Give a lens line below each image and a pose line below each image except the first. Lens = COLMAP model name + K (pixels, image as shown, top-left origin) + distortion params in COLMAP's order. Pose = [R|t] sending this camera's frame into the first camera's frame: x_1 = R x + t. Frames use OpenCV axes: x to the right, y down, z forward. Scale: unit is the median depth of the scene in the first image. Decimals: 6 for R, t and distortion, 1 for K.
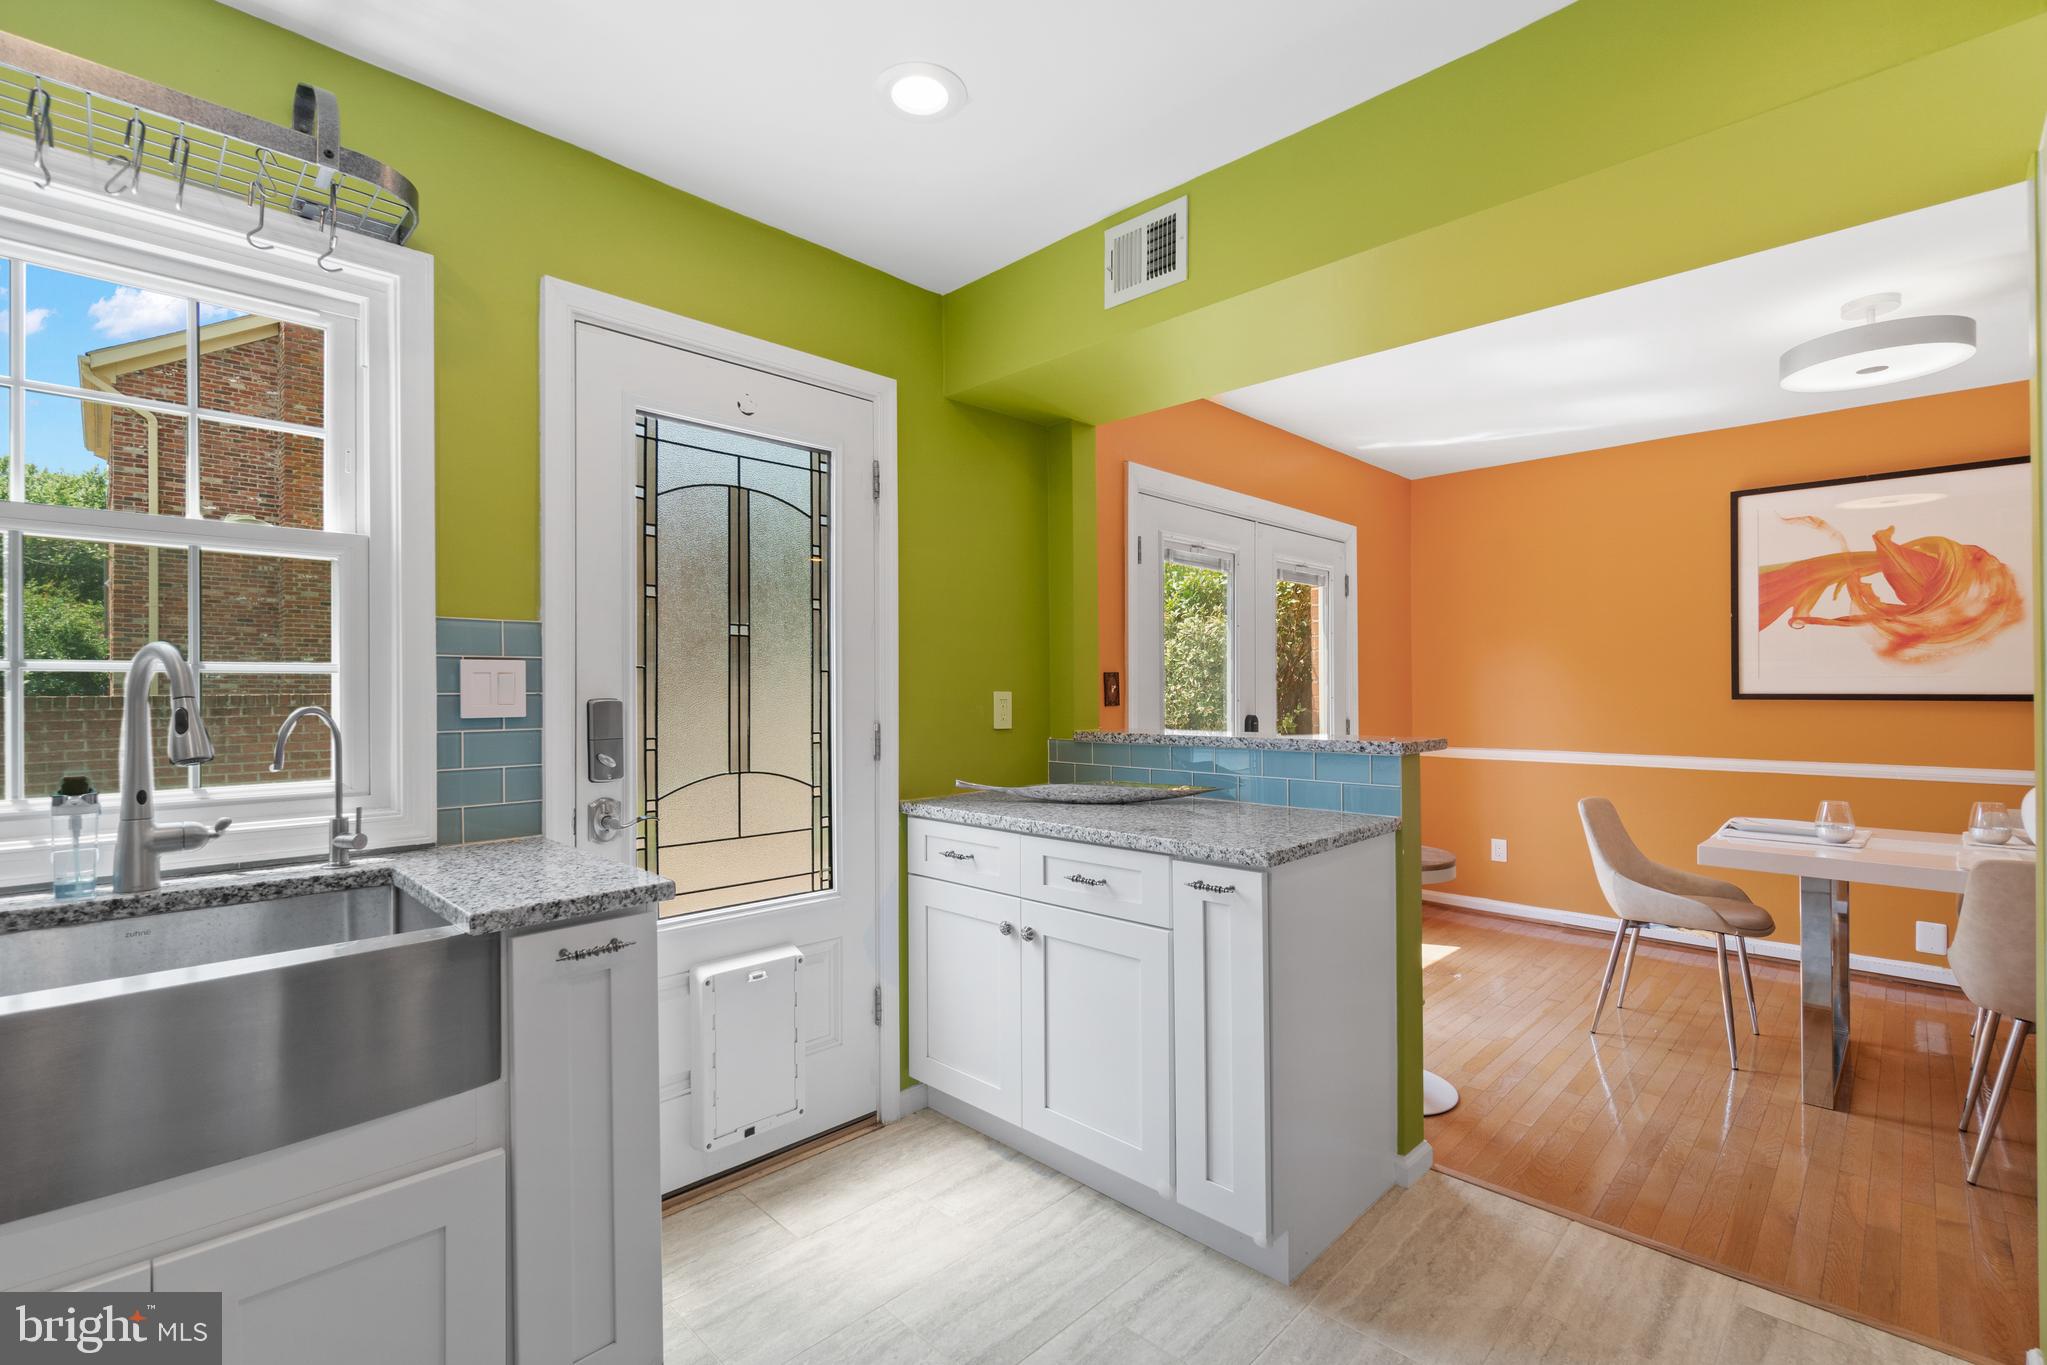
lens RADIAL K [[907.3, 0, 995.1], [0, 907.3, 690.0], [0, 0, 1]] dist [-0.003843, 0.000172]
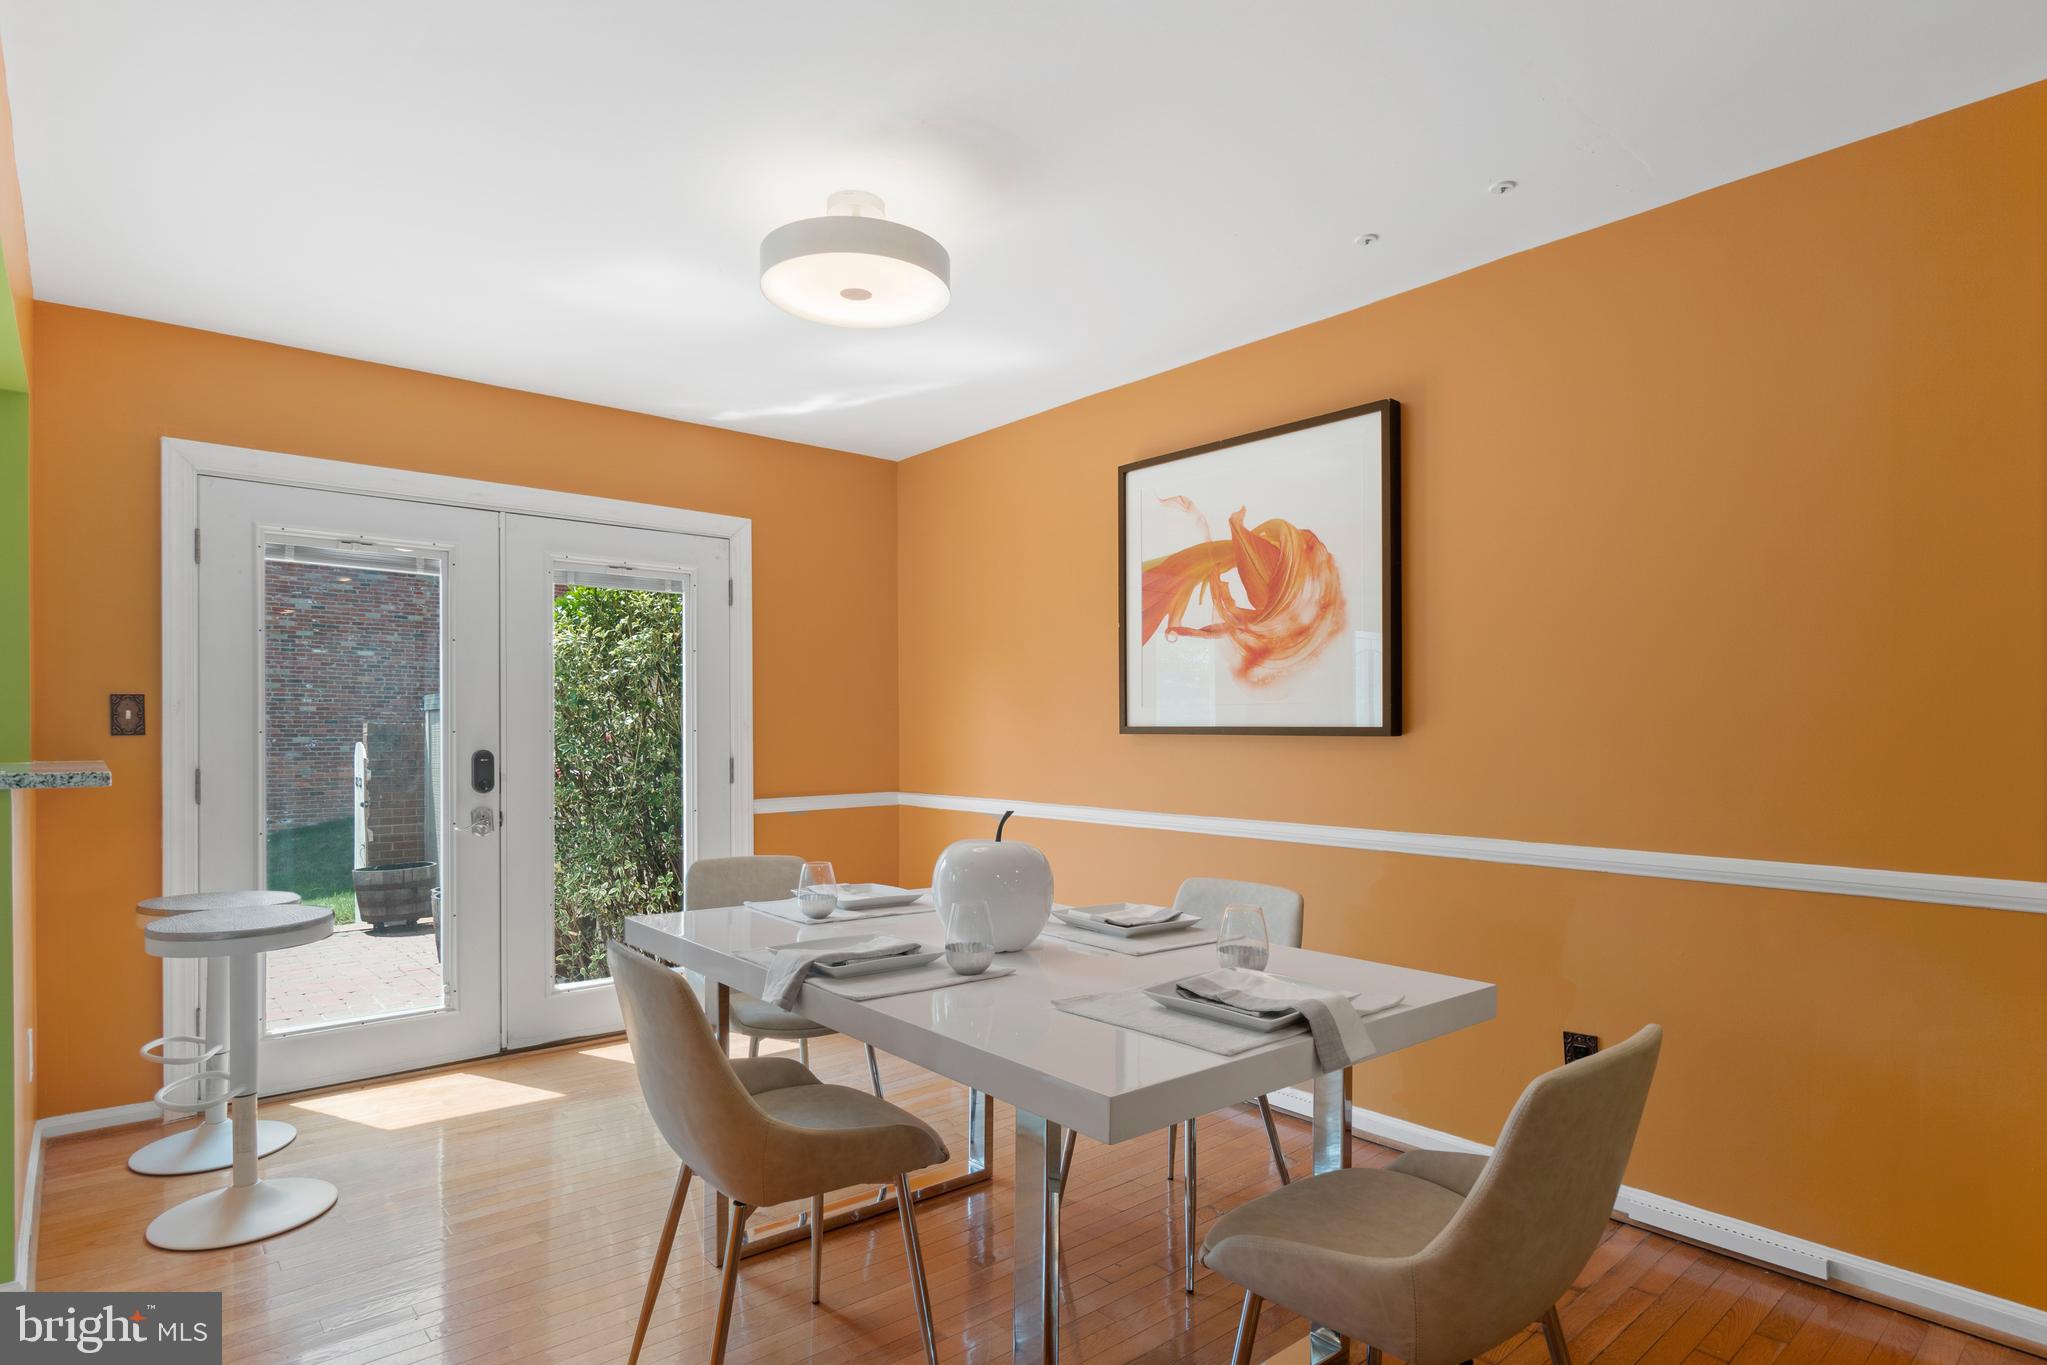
lens RADIAL K [[1090.5, 0, 1016.6], [0, 1090.5, 737.0], [0, 0, 1]] dist [-0.001161, 0.000086]
pose [[0.997277, 0.004474, -0.073606, 1.435034], [-0.004023, 0.999972, 0.006277, 0.013659], [0.073632, -0.005964, 0.997268, 0.109811]]
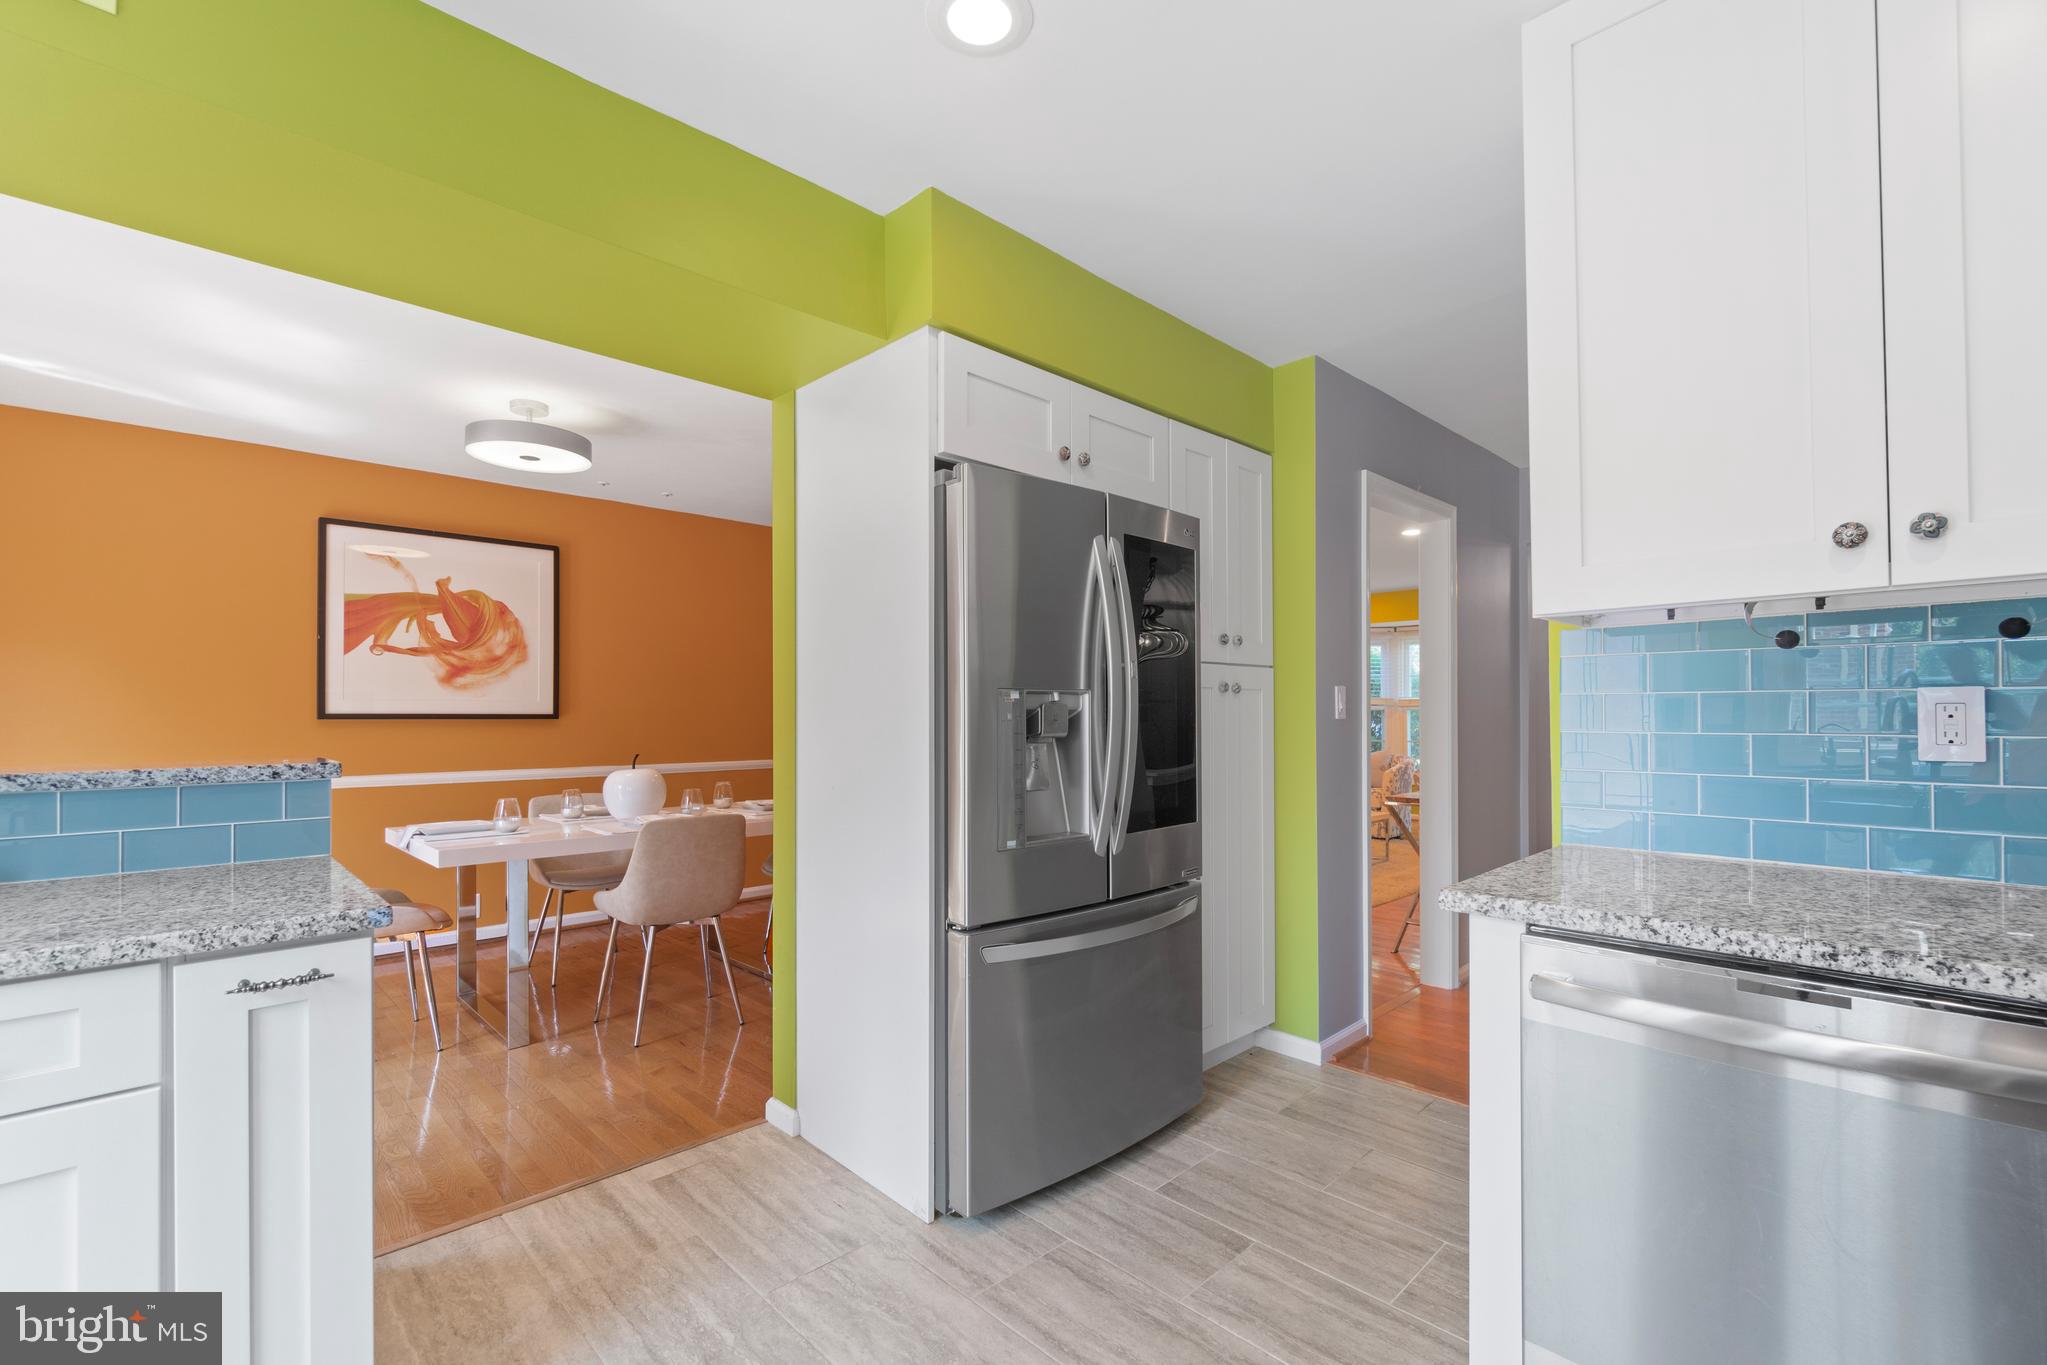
lens RADIAL K [[889.0, 0, 1029.5], [0, 889.0, 707.3], [0, 0, 1]] dist [-0.000596, 0.000099]
pose [[-0.000671, 0.011818, 0.999930, -0.344811], [0.000521, 0.999930, -0.011818, 0.016610], [-1.000000, 0.000513, -0.000678, 0.355683]]
